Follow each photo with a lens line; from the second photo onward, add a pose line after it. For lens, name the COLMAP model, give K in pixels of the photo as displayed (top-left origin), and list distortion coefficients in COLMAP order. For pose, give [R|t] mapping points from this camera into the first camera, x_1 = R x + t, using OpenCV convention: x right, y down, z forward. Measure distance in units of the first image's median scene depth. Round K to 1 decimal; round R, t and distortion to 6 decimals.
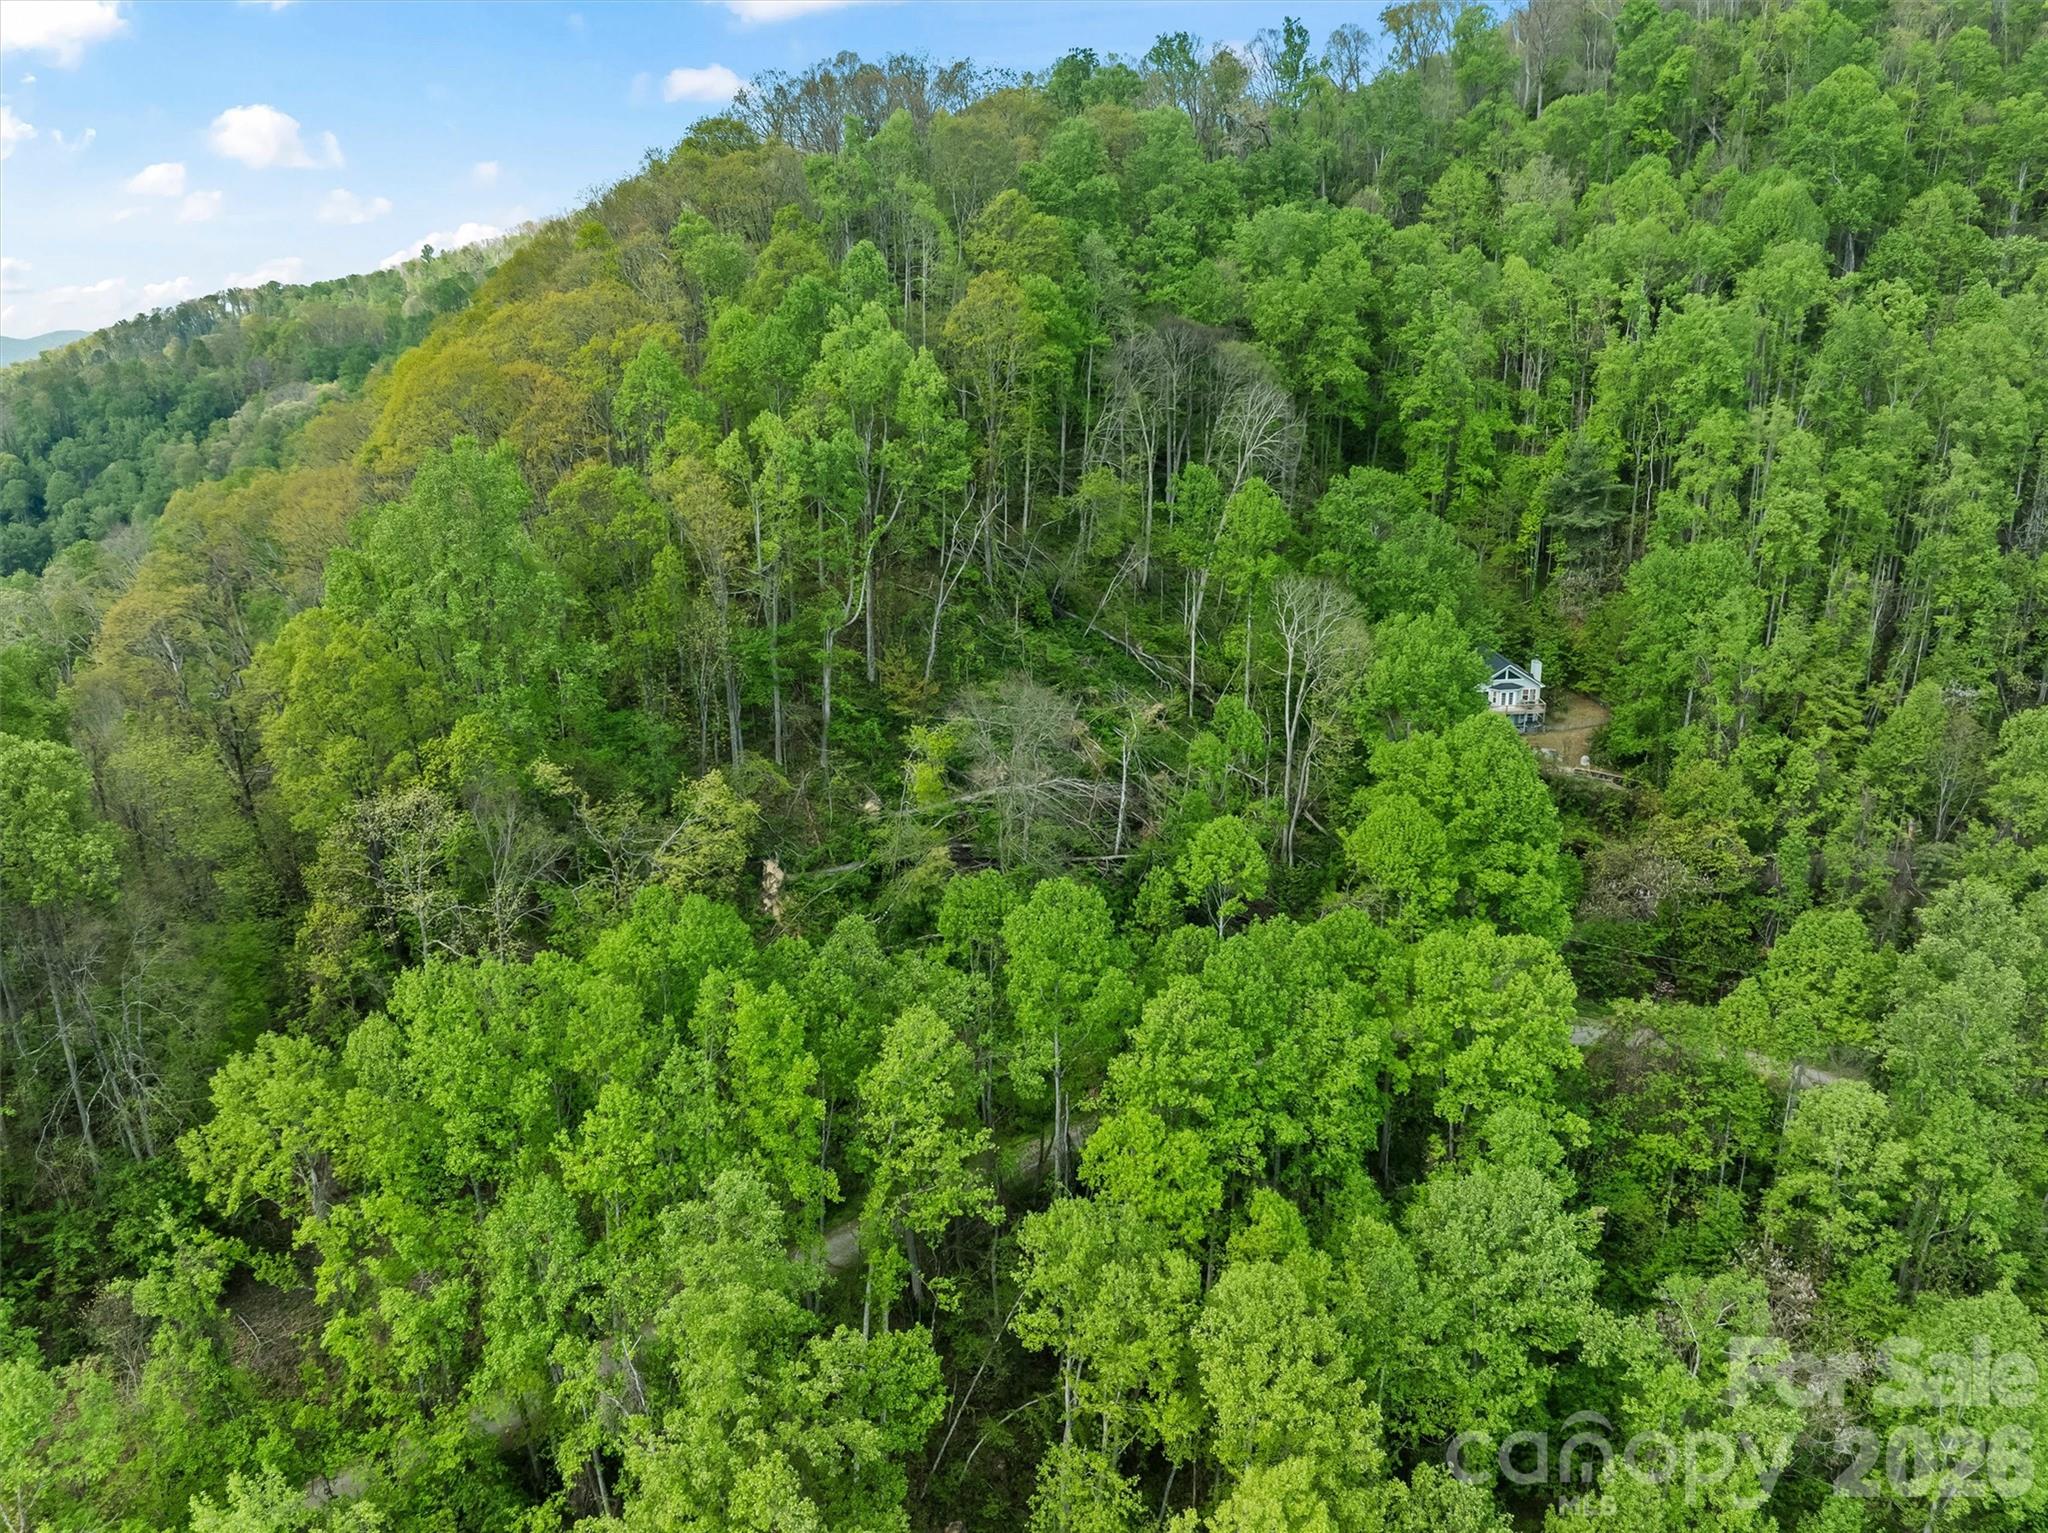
lens RADIAL K [[1451.5, 0, 1065.4], [0, 1451.5, 804.6], [0, 0, 1]] dist [-0.052181, 0.035762]
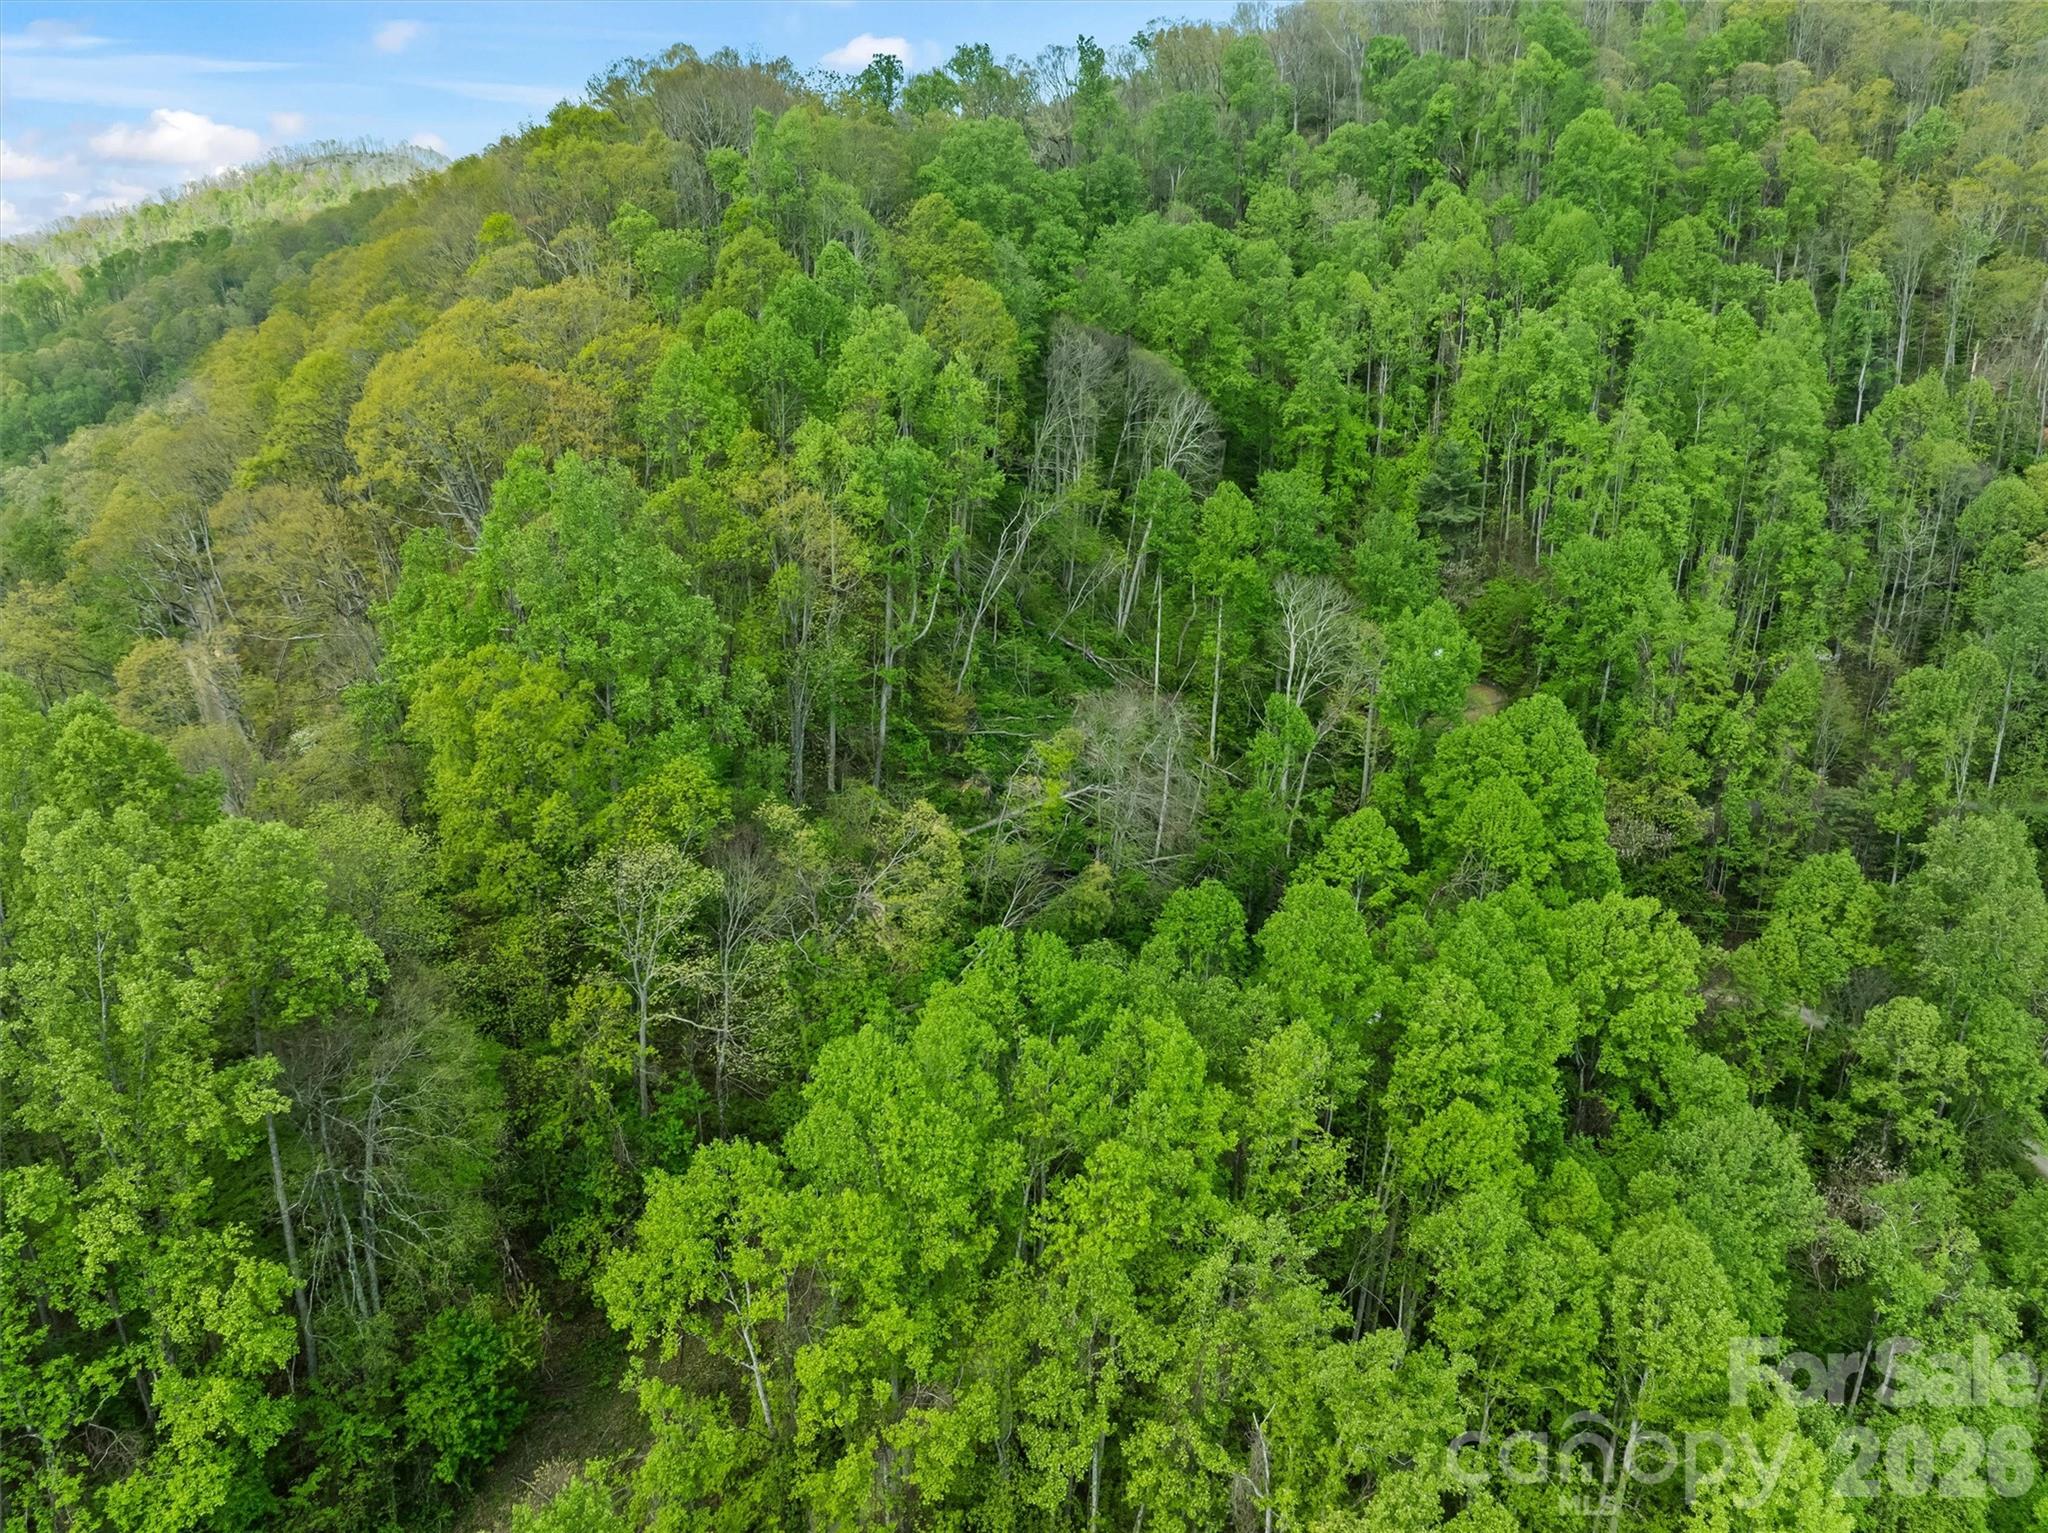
lens RADIAL K [[1451.5, 0, 1061.2], [0, 1451.5, 774.5], [0, 0, 1]] dist [-0.052181, 0.035762]
pose [[0.962588, -0.069089, 0.262012, -0.256397], [0.075393, 0.997055, -0.014072, -0.012807], [-0.260268, 0.033300, 0.964962, 0.044893]]
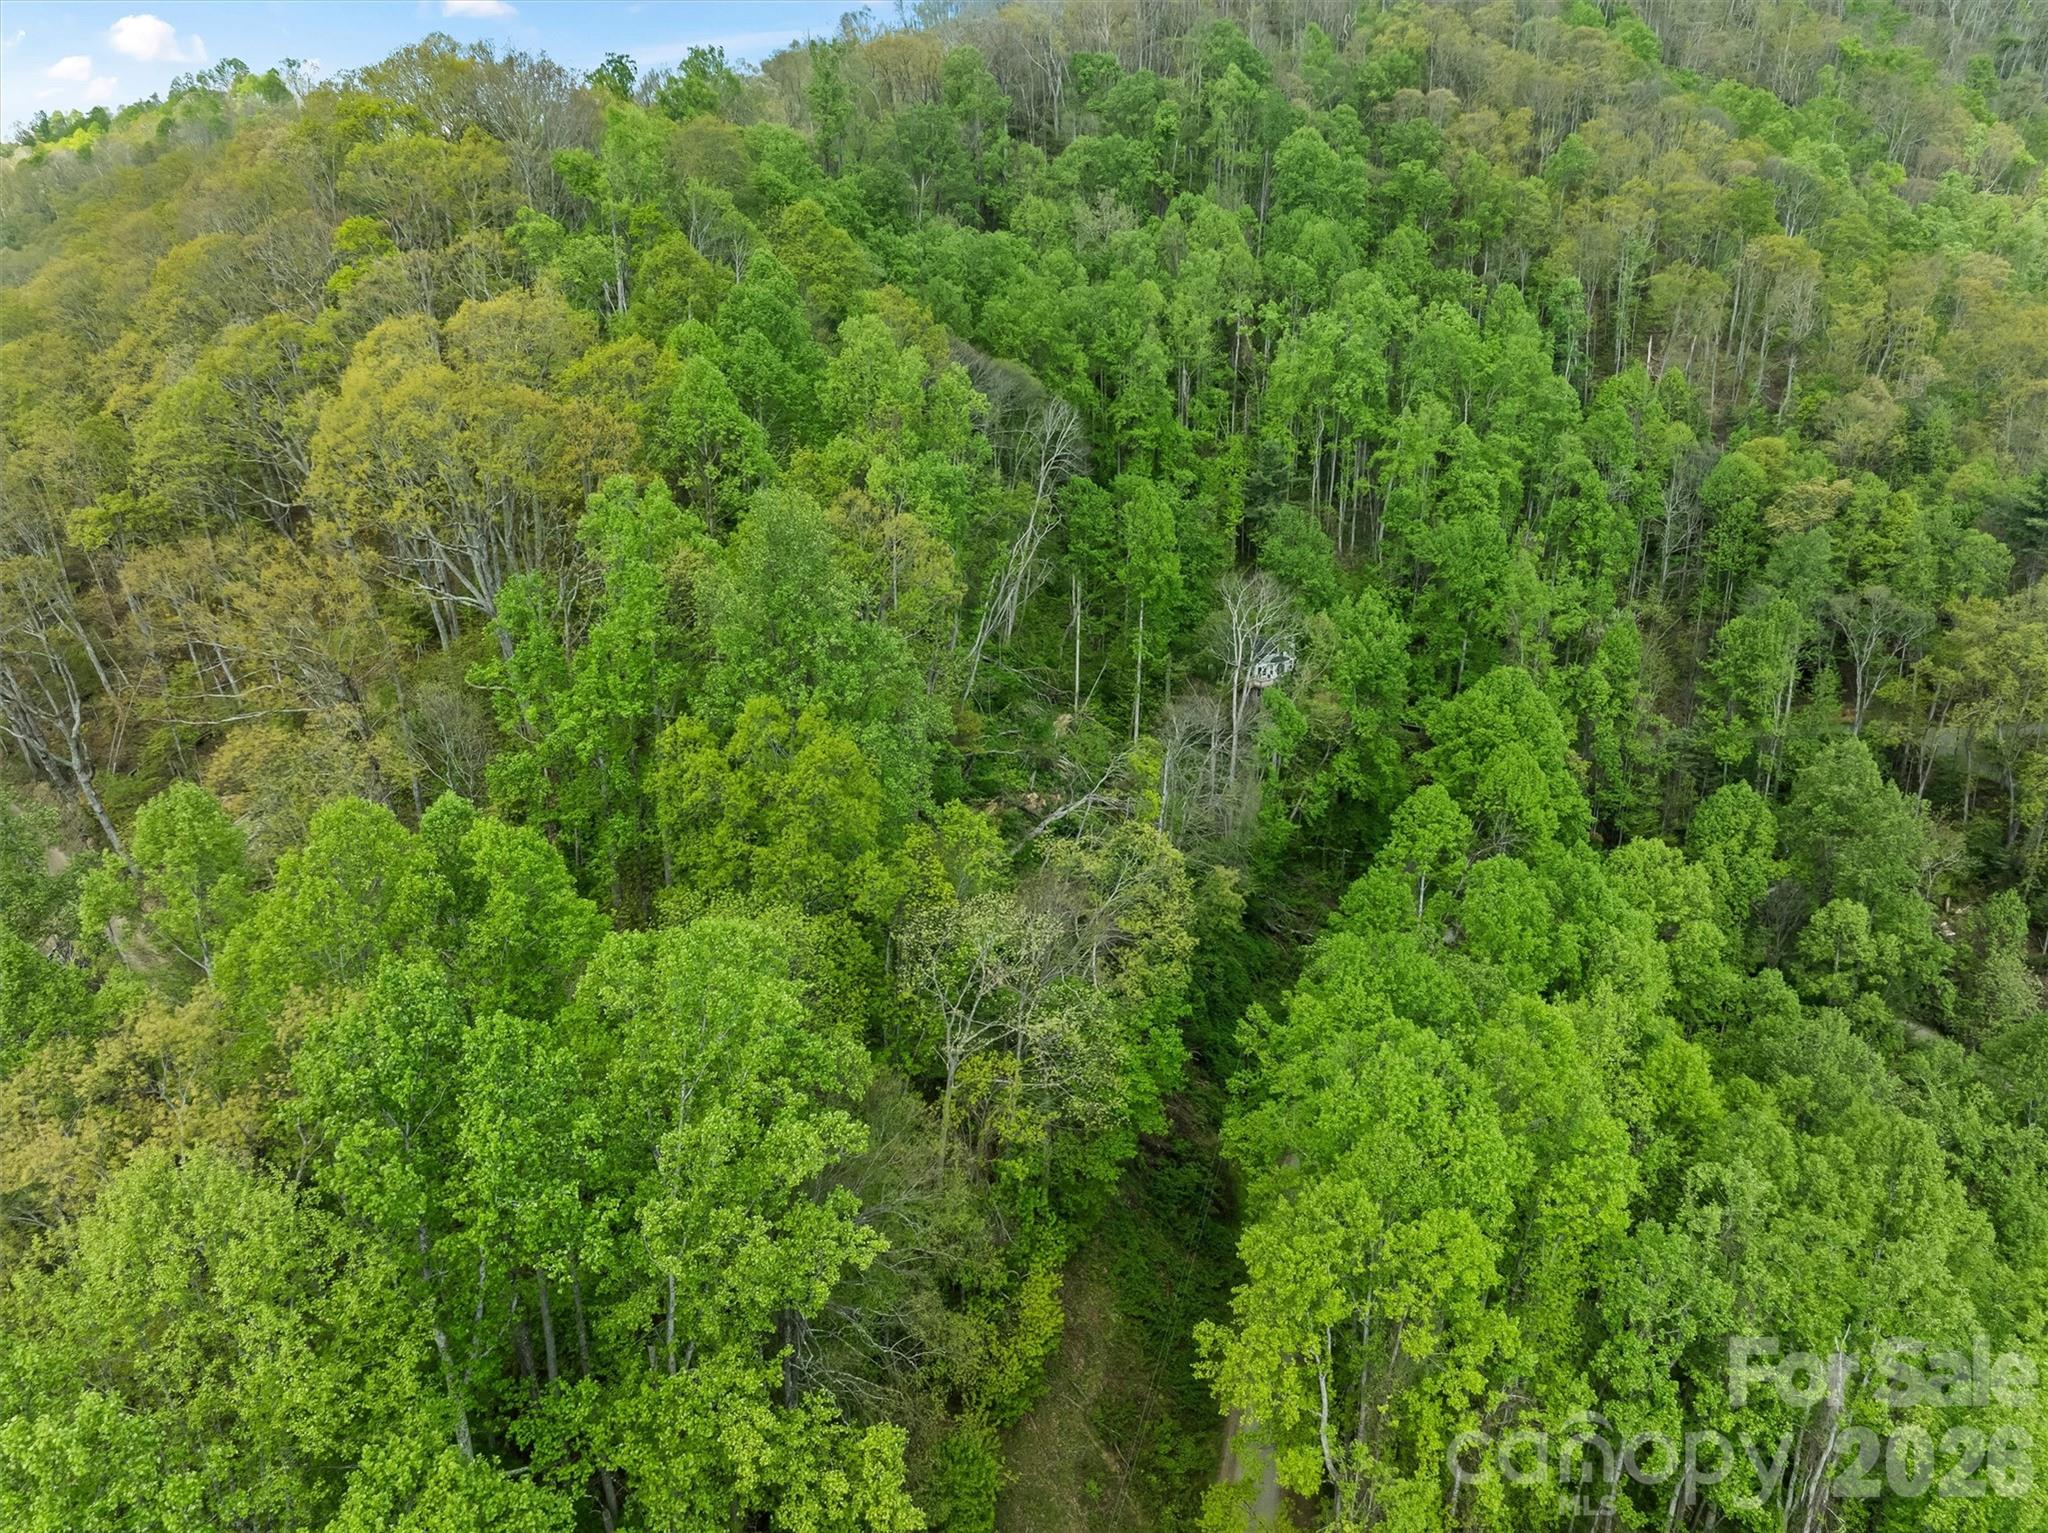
lens RADIAL K [[1451.5, 0, 1053.4], [0, 1451.5, 771.6], [0, 0, 1]] dist [-0.052181, 0.035762]
pose [[0.835370, -0.159926, 0.525910, -0.489388], [0.179066, 0.983727, 0.014712, -0.048883], [-0.519705, 0.081883, 0.850413, 0.157597]]
